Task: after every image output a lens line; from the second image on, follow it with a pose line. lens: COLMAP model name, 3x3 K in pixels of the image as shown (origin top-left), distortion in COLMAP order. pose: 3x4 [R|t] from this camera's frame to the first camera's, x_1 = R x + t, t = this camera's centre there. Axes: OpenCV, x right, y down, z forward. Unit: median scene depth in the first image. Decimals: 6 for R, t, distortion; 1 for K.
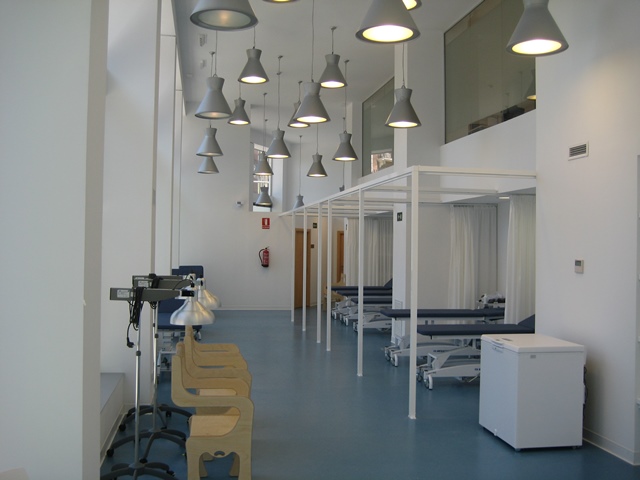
lens RADIAL K [[672.0, 0, 321.2], [0, 672.0, 238.8], [0, 0, 1]] dist [-0.076053, 0.000000]
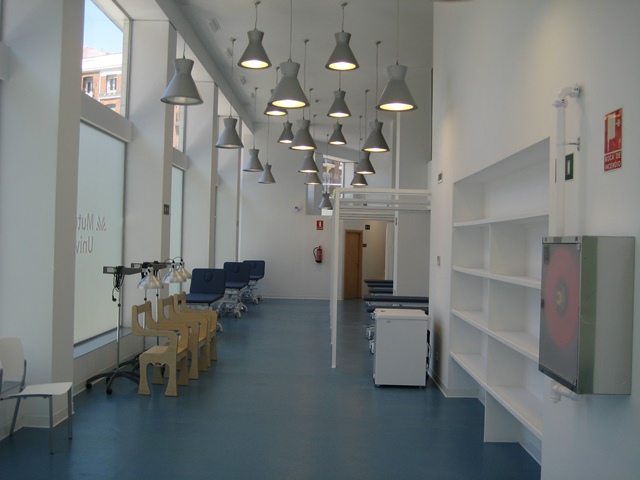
lens RADIAL K [[672.0, 0, 318.8], [0, 672.0, 240.8], [0, 0, 1]] dist [-0.076053, 0.000000]
pose [[0.981330, 0.010525, -0.192042, 0.238665], [-0.009794, 0.999941, 0.004751, -0.002503], [0.192080, -0.002781, 0.981375, -0.248561]]
